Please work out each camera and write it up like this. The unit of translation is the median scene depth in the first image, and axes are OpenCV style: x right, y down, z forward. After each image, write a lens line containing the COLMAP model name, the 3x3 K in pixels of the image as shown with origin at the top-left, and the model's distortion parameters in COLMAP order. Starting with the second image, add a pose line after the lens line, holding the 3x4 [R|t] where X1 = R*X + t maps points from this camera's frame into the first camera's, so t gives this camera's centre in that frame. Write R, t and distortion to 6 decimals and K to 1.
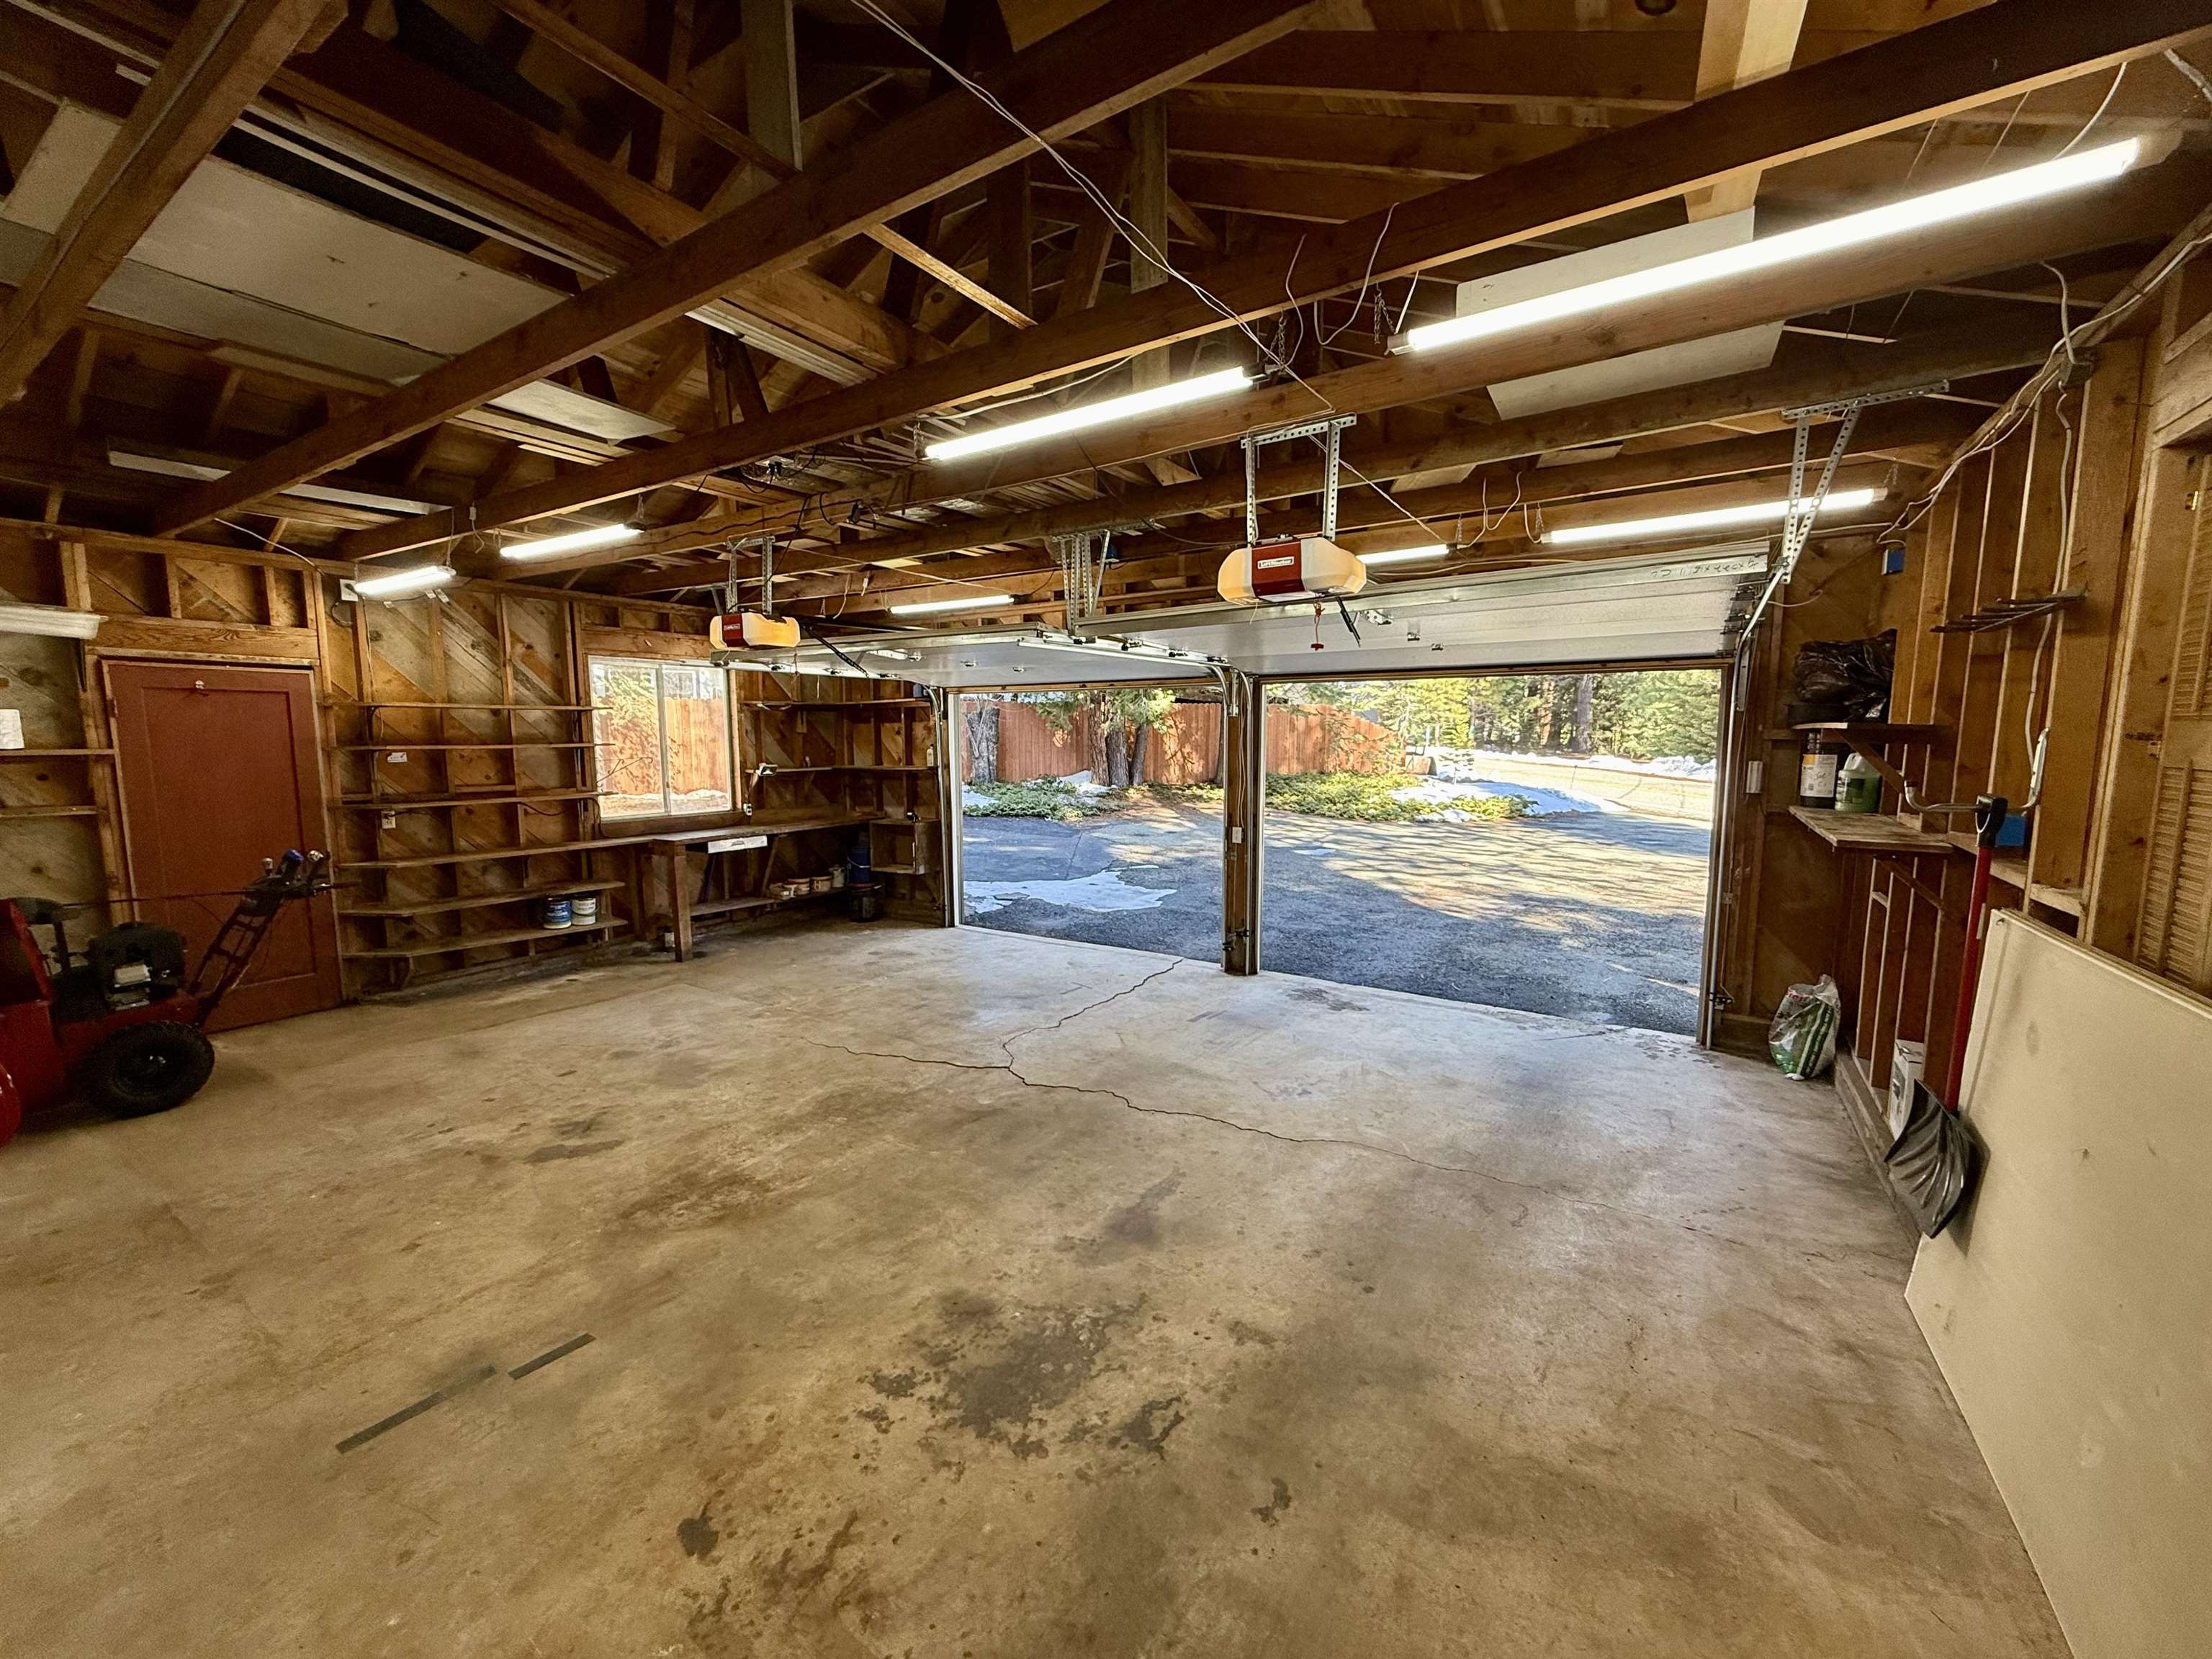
lens RADIAL K [[882.6, 0, 1111.9], [0, 882.6, 837.8], [0, 0, 1]] dist [0.001198, -0.000103]
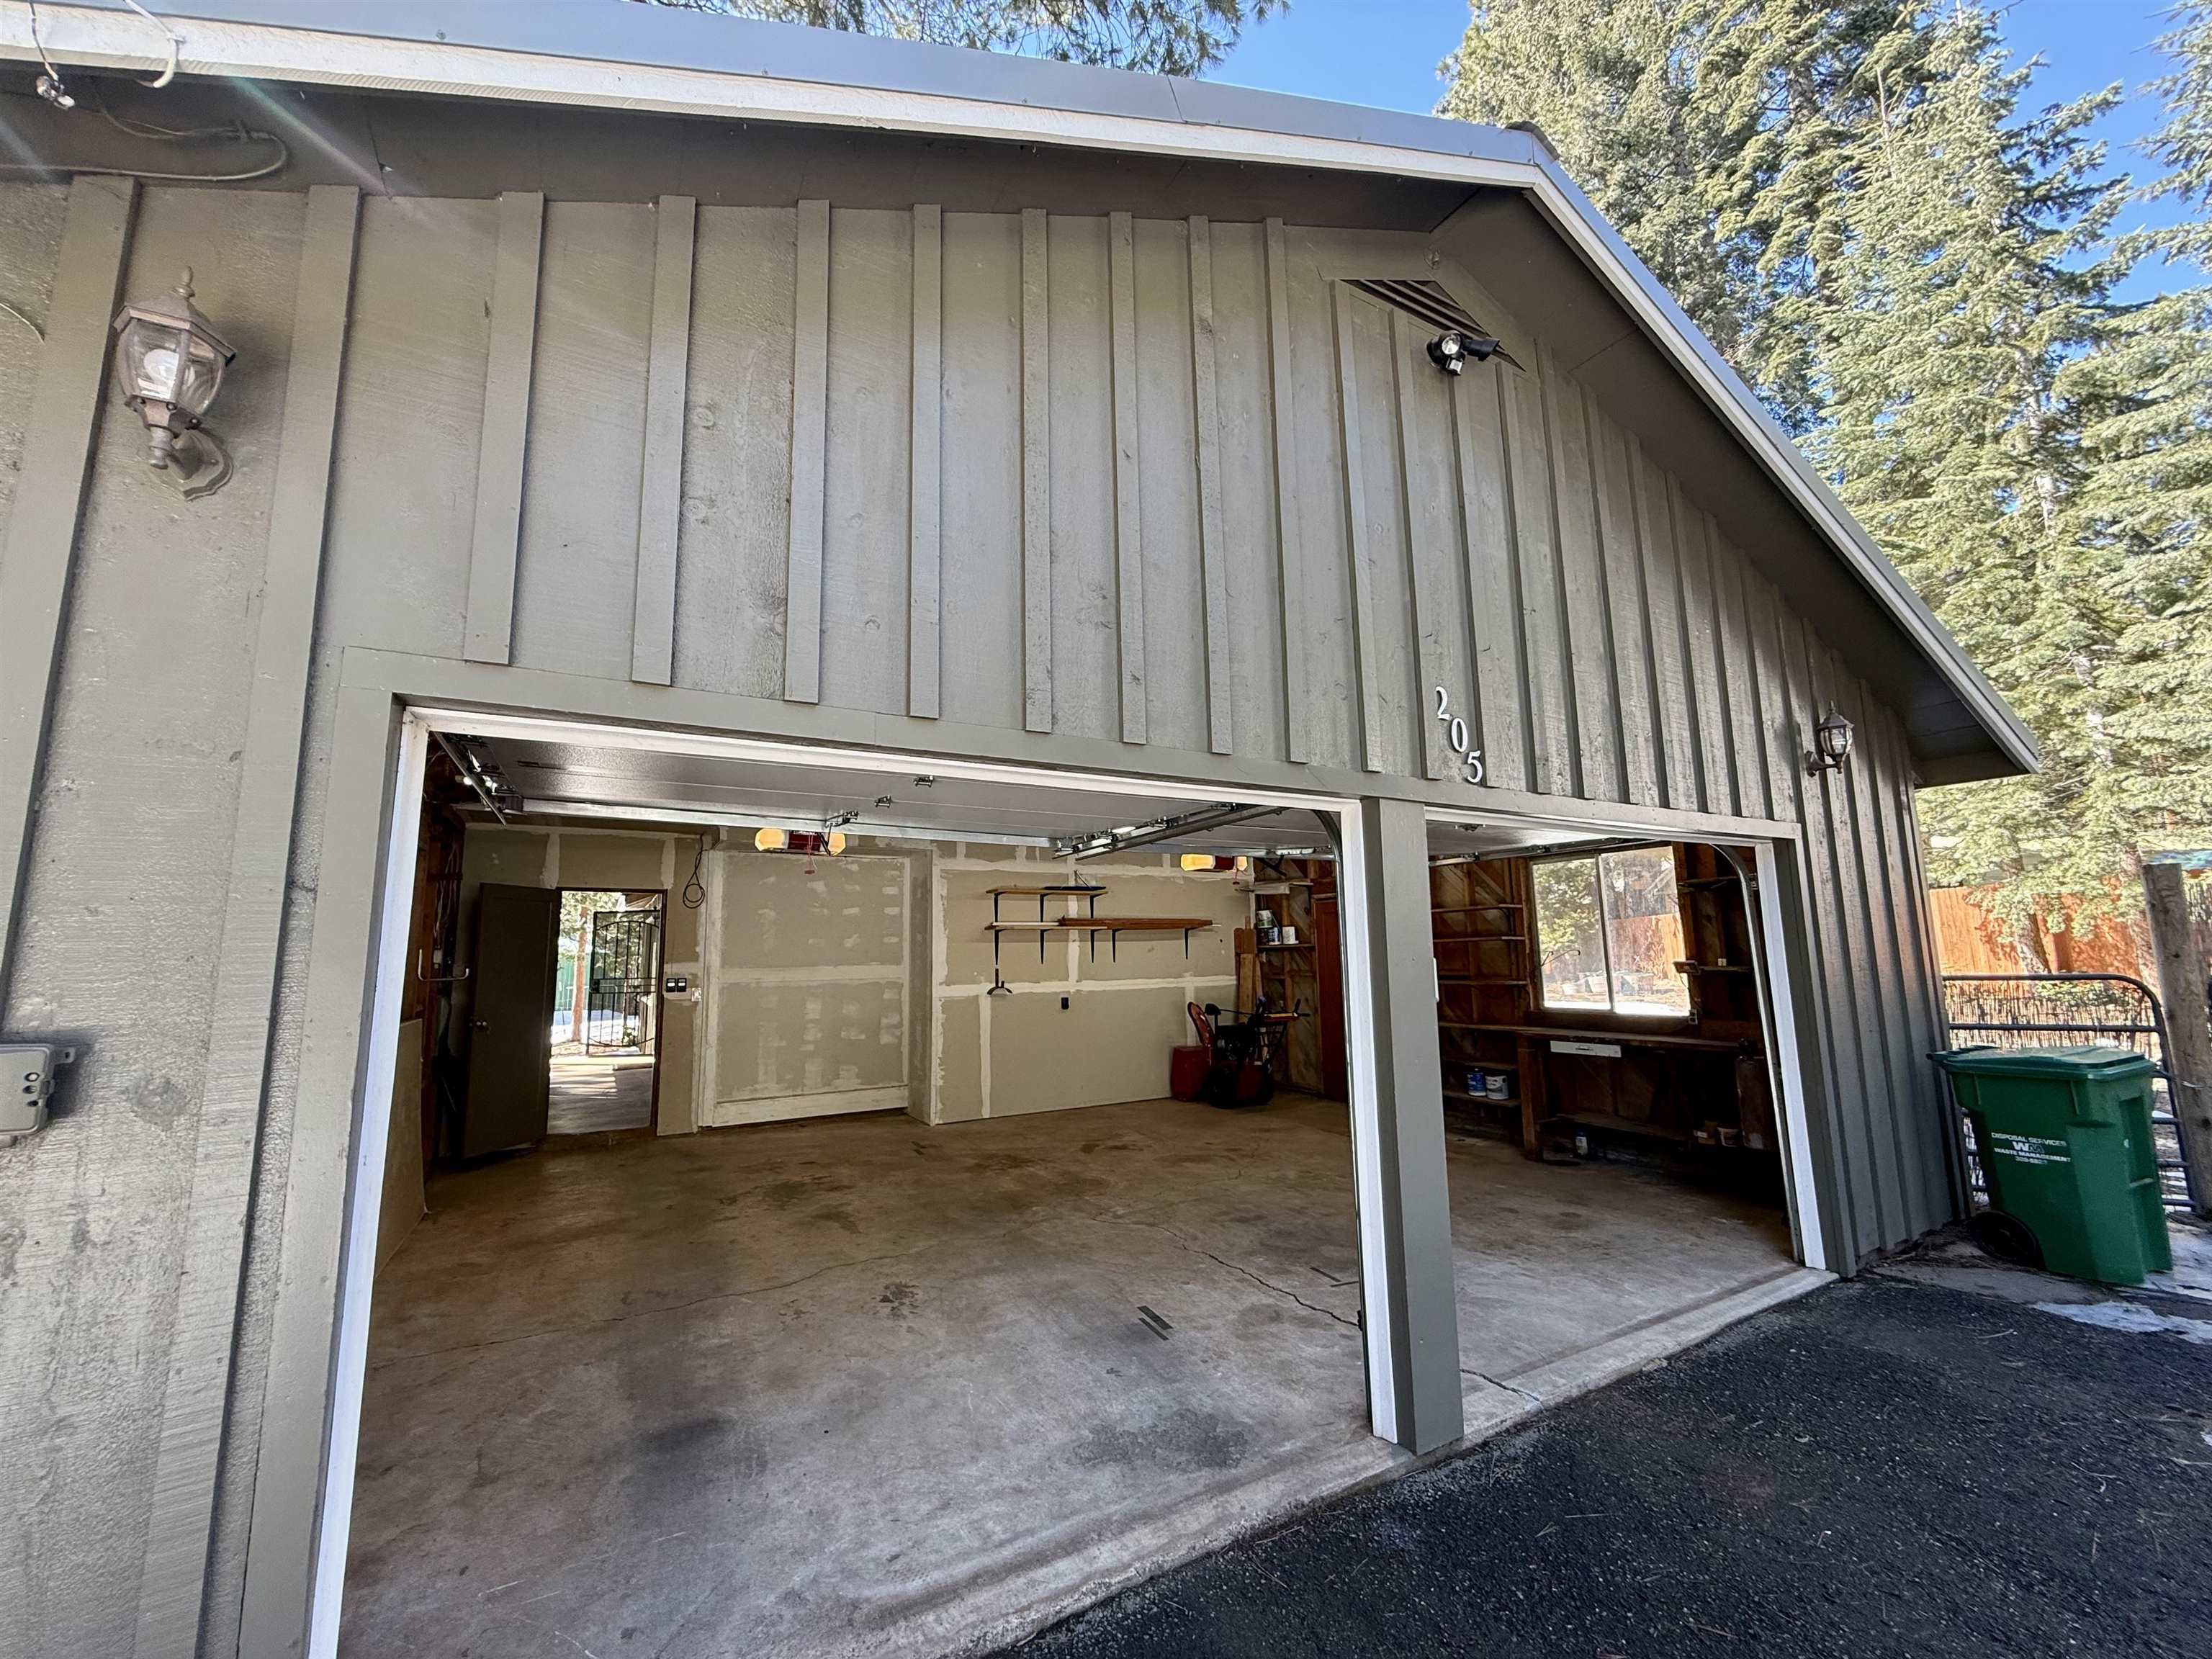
lens RADIAL K [[882.6, 0, 1102.4], [0, 882.6, 832.5], [0, 0, 1]] dist [0.001198, -0.000103]
pose [[-0.469065, -0.112508, -0.875968, 0.776827], [-0.084687, 0.993012, -0.082192, -0.121762], [0.879094, 0.035629, -0.475315, 1.268991]]
